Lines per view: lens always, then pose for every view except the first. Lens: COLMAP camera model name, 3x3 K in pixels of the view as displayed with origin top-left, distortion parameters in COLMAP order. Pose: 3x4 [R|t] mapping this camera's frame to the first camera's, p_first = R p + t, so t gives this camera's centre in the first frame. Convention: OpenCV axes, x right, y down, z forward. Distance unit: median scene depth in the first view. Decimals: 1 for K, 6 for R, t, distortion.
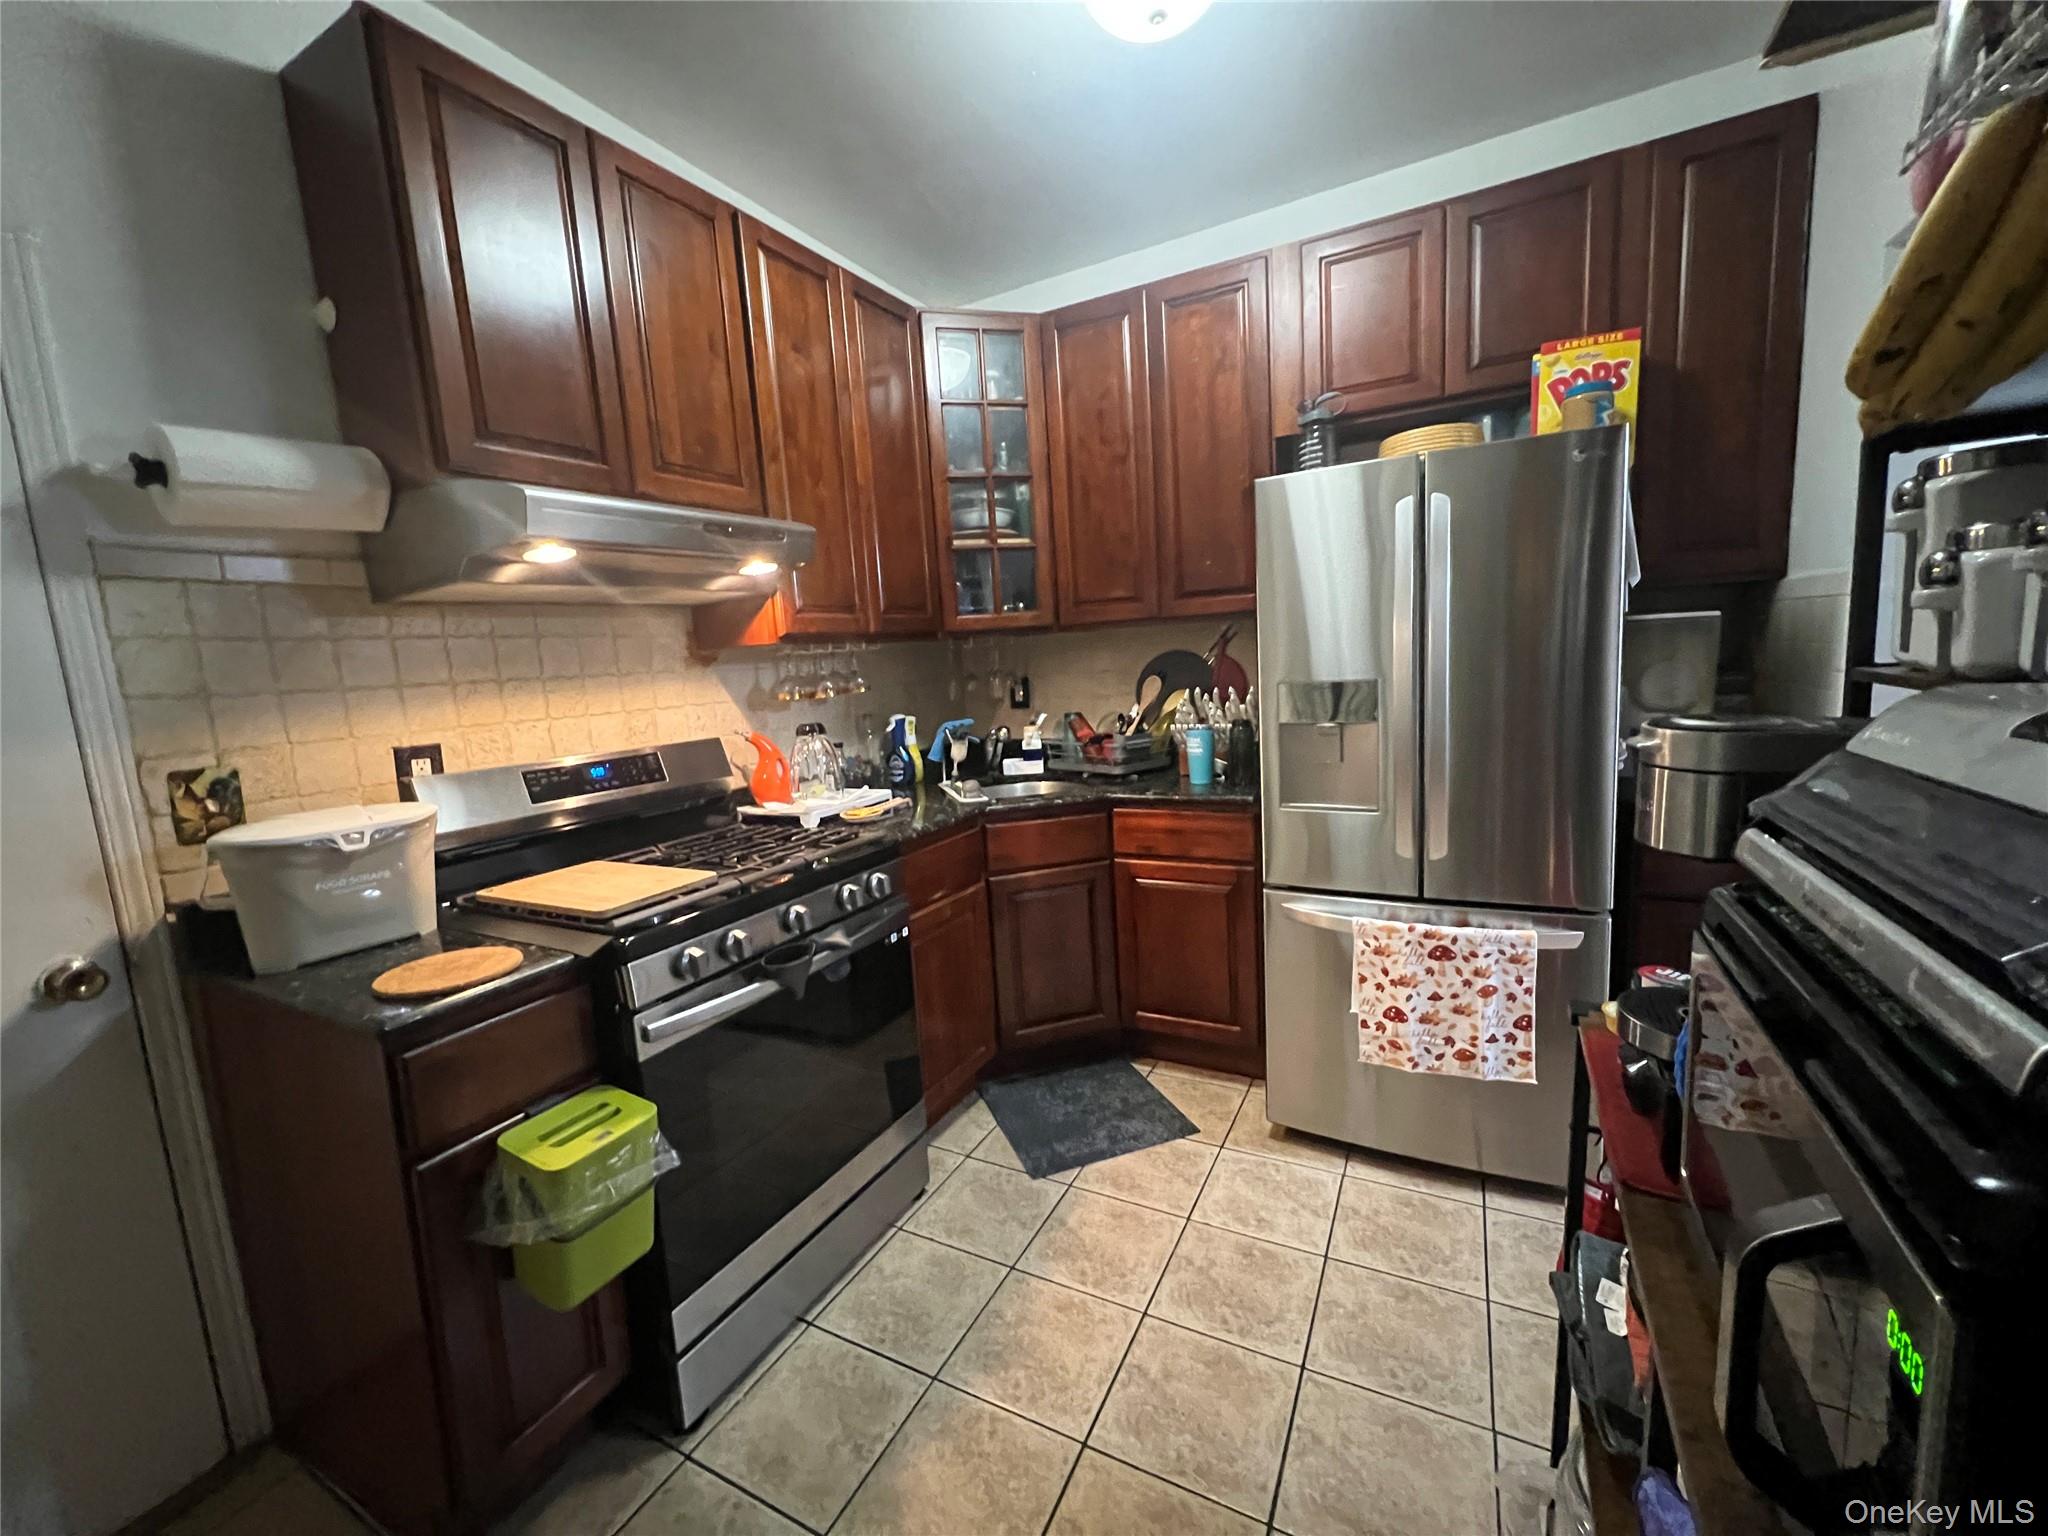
lens RADIAL K [[819.5, 0, 1024.0], [0, 819.5, 768.0], [0, 0, 1]] dist [0.000770, -0.004312]
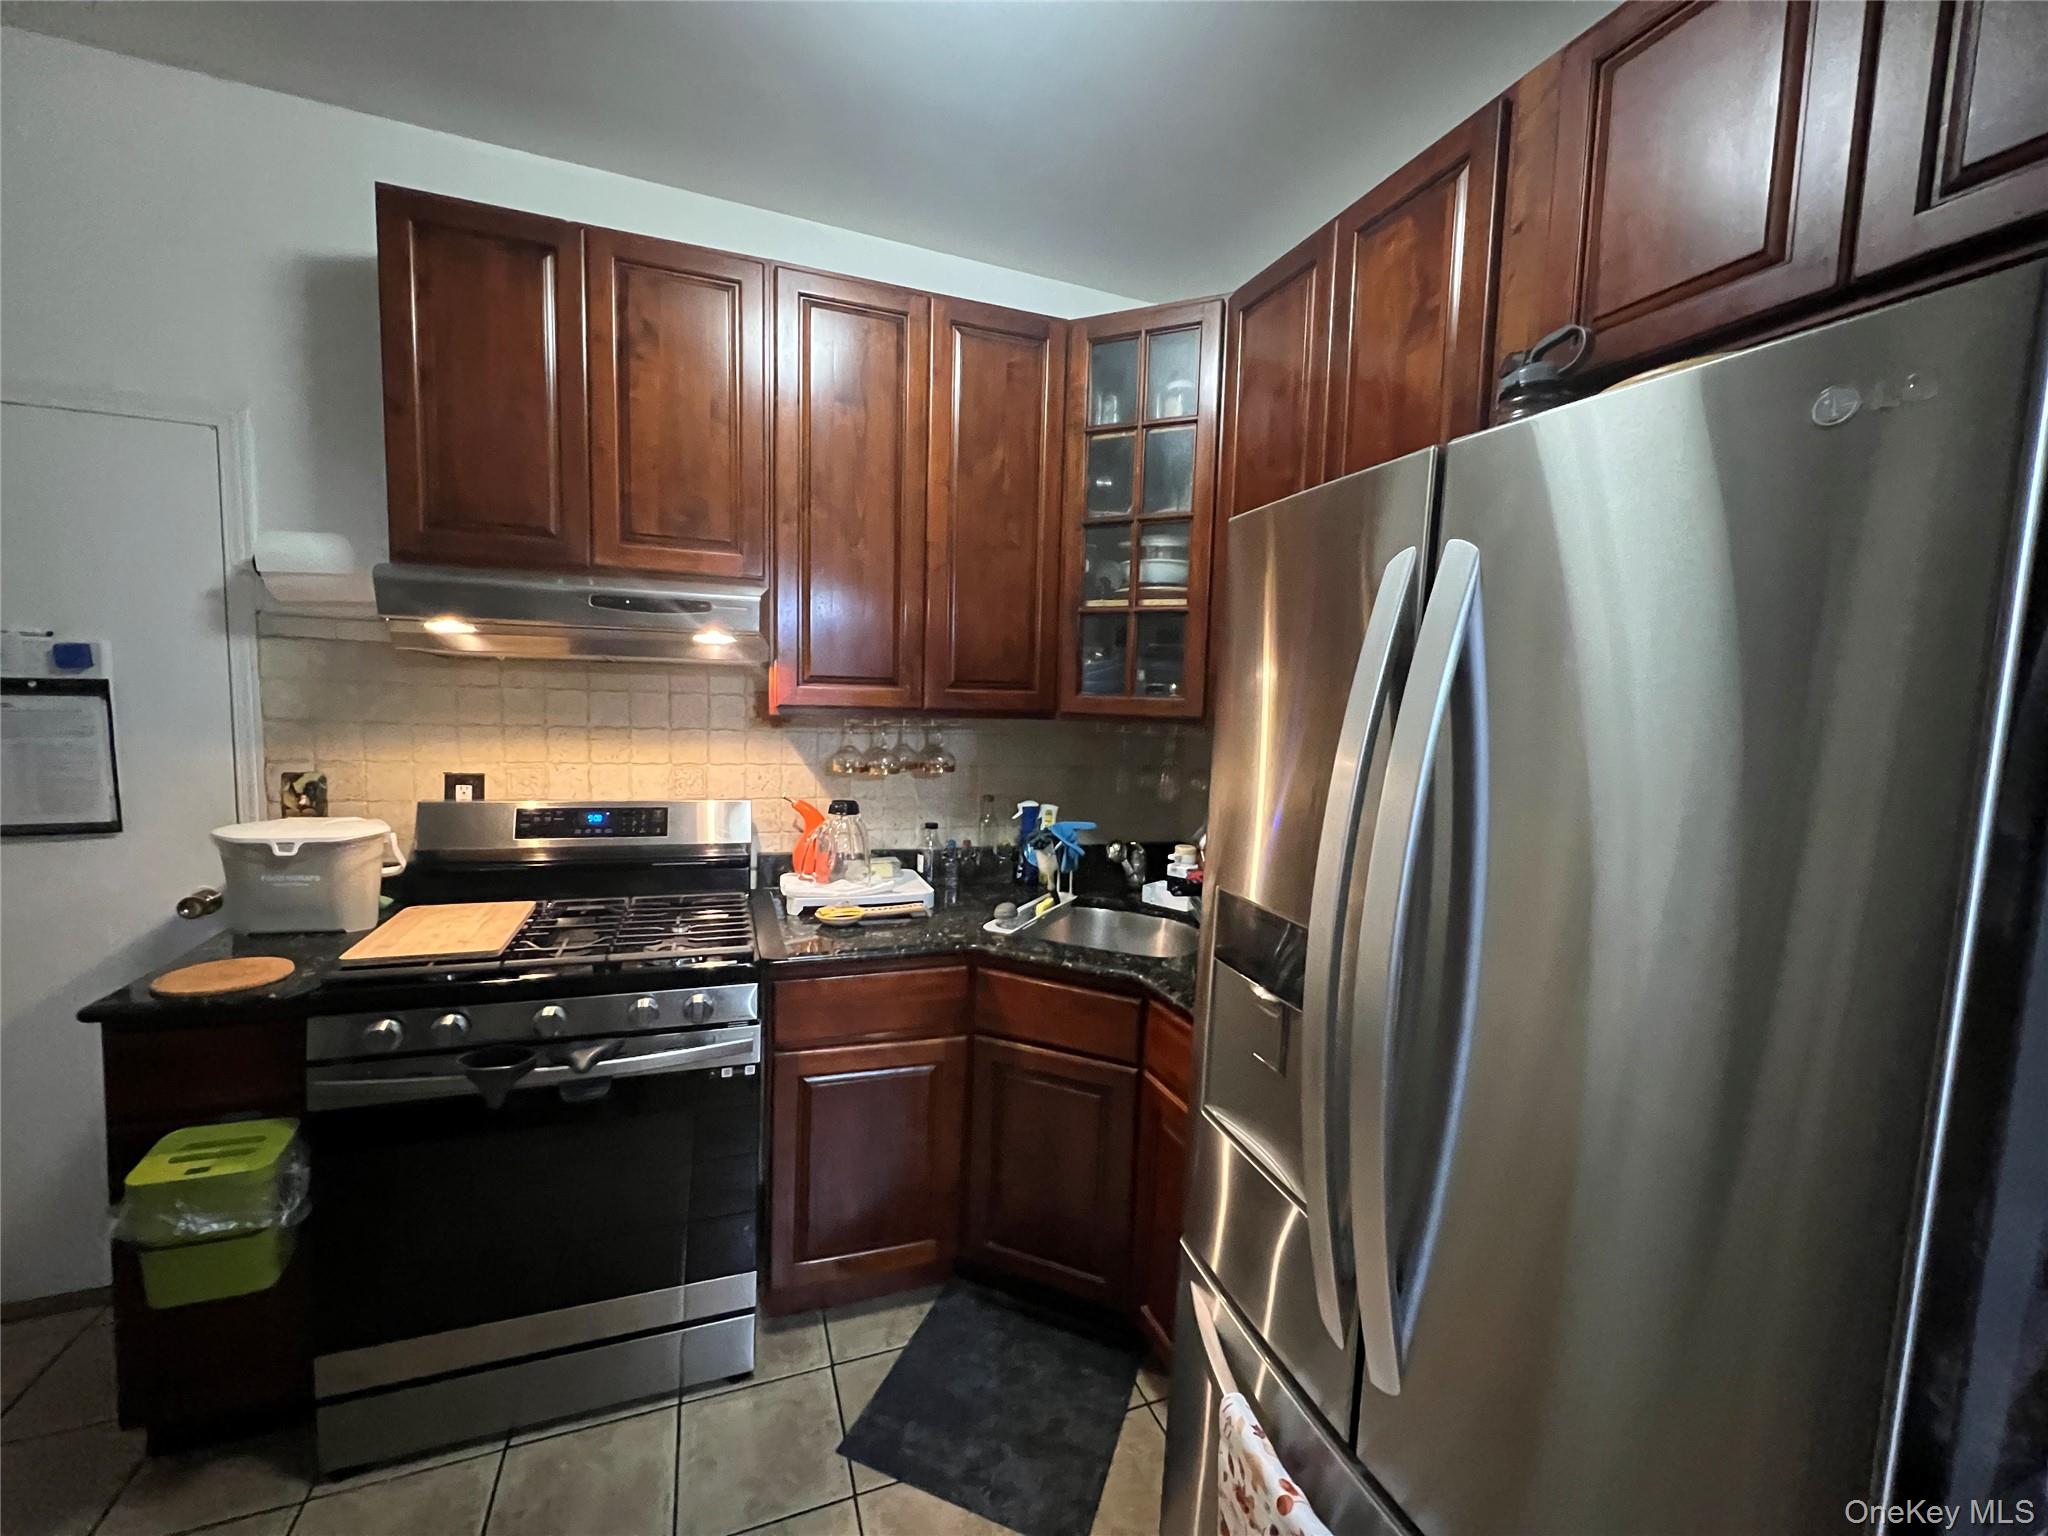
lens RADIAL K [[819.5, 0, 1024.0], [0, 819.5, 768.0], [0, 0, 1]] dist [0.000770, -0.004312]
pose [[0.748366, 0.148337, -0.646486, 0.618225], [-0.170762, 0.984905, 0.028315, -0.195811], [0.640928, 0.089205, 0.762400, 0.554886]]
